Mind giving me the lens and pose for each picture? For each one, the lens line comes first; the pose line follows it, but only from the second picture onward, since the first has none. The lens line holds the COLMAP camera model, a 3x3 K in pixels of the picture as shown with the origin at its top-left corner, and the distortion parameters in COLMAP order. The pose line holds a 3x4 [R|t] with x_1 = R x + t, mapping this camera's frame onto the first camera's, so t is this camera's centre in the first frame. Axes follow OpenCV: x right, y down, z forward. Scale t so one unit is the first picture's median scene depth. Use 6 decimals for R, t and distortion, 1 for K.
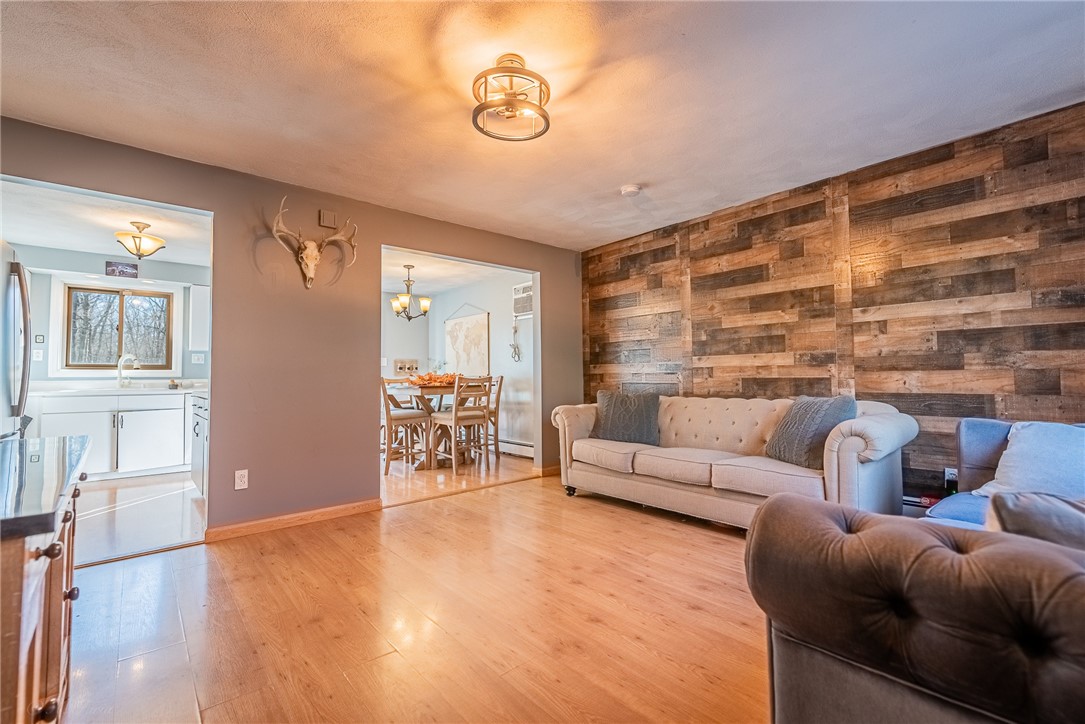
lens RADIAL K [[470.1, 0, 546.8], [0, 470.1, 361.4], [0, 0, 1]] dist [-0.001613, 0.000247]
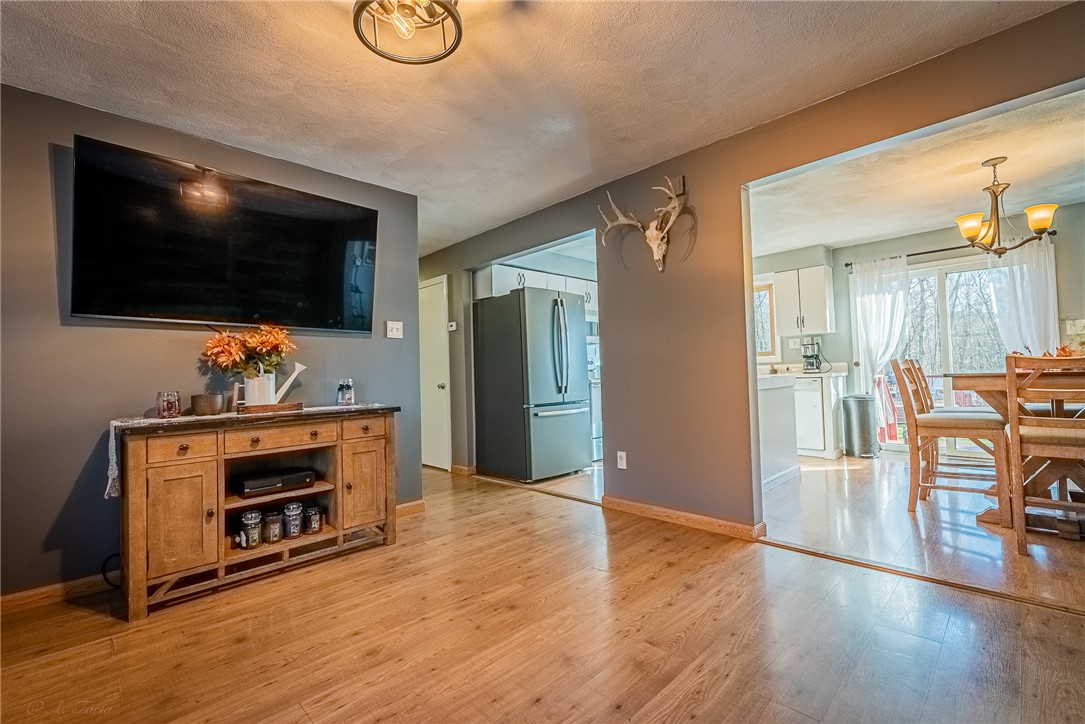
lens RADIAL K [[470.1, 0, 538.4], [0, 470.1, 358.6], [0, 0, 1]] dist [-0.001613, 0.000247]
pose [[0.055219, -0.024866, -0.998165, 0.374582], [0.061404, 0.997882, -0.021462, 0.022334], [0.996584, -0.060107, 0.056629, 0.640544]]
